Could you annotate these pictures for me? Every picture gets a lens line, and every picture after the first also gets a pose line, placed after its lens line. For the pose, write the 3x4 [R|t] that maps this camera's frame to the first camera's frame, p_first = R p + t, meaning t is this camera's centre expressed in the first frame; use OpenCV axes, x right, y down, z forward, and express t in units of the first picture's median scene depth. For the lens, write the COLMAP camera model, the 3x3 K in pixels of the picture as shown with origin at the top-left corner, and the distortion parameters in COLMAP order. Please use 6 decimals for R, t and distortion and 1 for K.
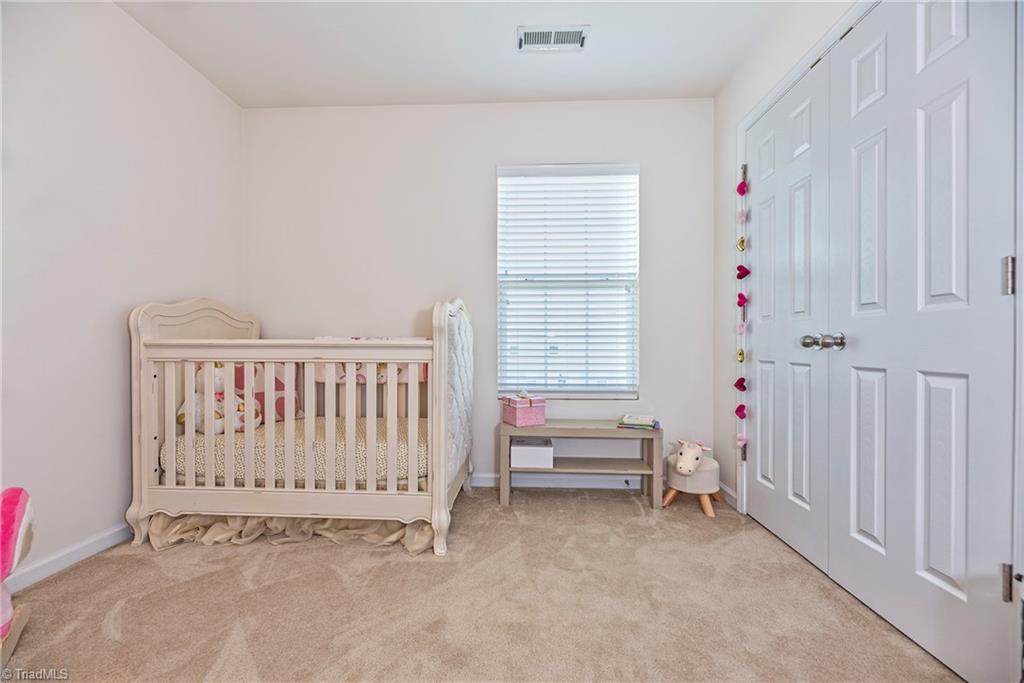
lens RADIAL K [[410.7, 0, 510.2], [0, 410.7, 344.1], [0, 0, 1]] dist [-0.002076, -0.000331]
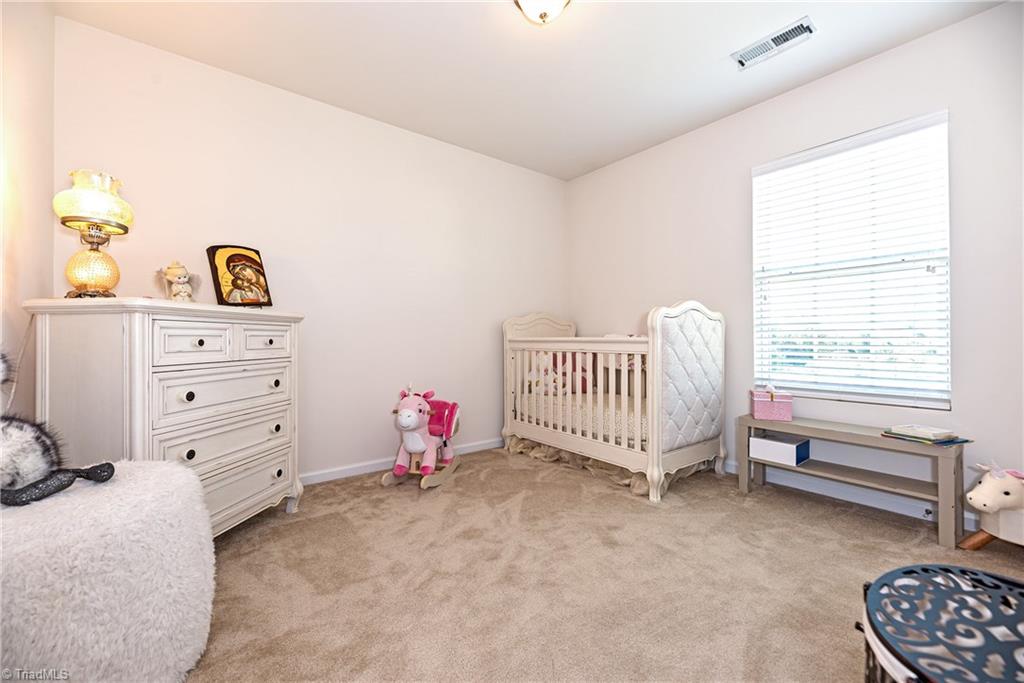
lens RADIAL K [[413.8, 0, 514.4], [0, 413.8, 335.9], [0, 0, 1]] dist [0.000267, 0.000106]
pose [[0.658500, -0.009077, -0.752526, 0.496186], [0.004117, 0.999956, -0.008458, -0.003491], [0.752570, 0.002472, 0.658508, -0.185126]]
